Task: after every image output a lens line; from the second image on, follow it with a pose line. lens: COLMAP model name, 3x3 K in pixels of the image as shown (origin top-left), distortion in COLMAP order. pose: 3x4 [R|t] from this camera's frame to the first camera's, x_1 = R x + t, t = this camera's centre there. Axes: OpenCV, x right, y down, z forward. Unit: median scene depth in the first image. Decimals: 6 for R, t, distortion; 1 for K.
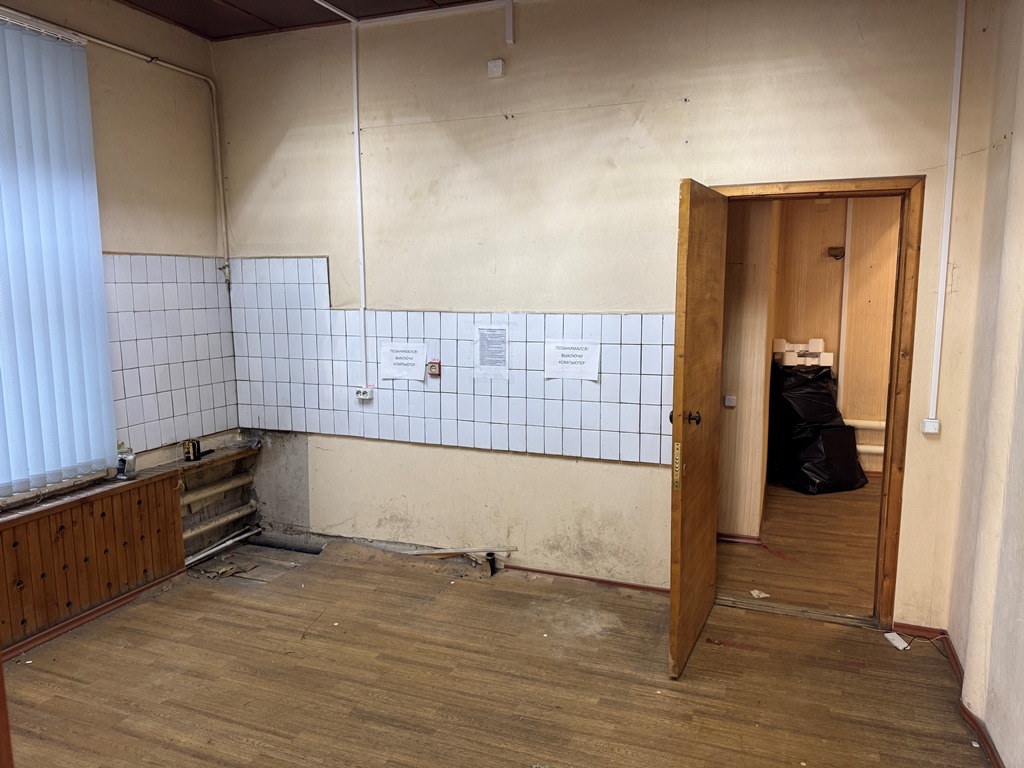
lens RADIAL K [[718.0, 0, 513.8], [0, 718.0, 386.6], [0, 0, 1]] dist [0.050334, -0.059849]
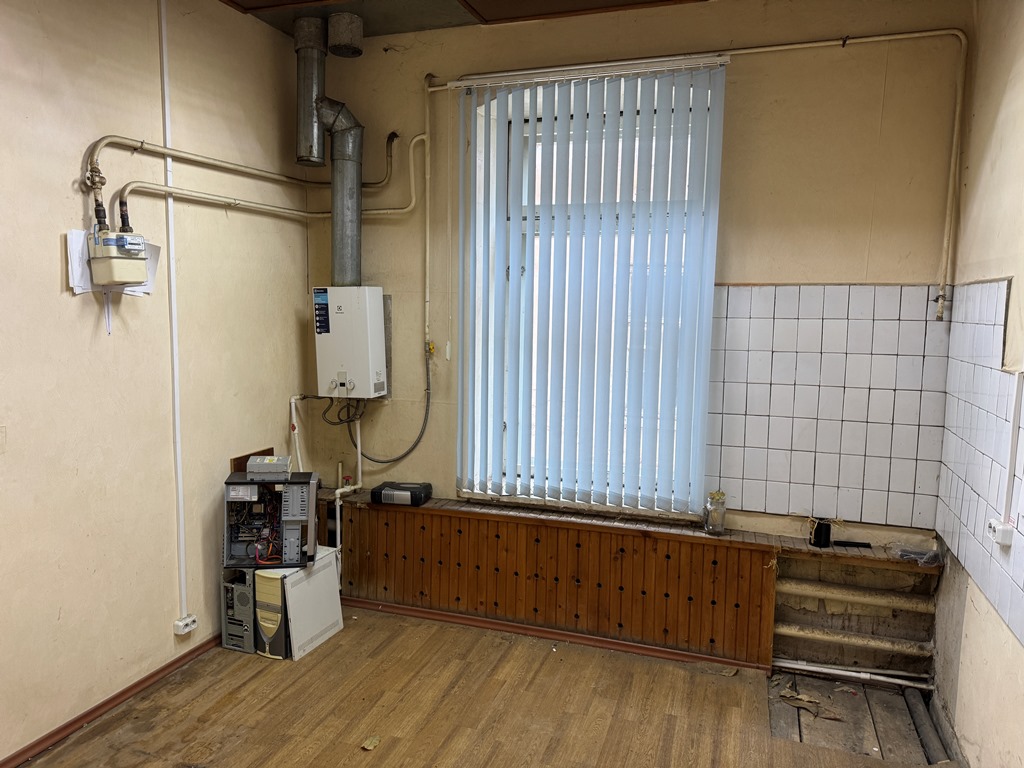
lens RADIAL K [[718.0, 0, 508.8], [0, 718.0, 383.8], [0, 0, 1]] dist [0.050334, -0.059849]
pose [[0.052364, 0.112195, -0.992306, 0.311936], [-0.155200, 0.982510, 0.102897, -0.103130], [0.986494, 0.148618, 0.068860, 0.624470]]
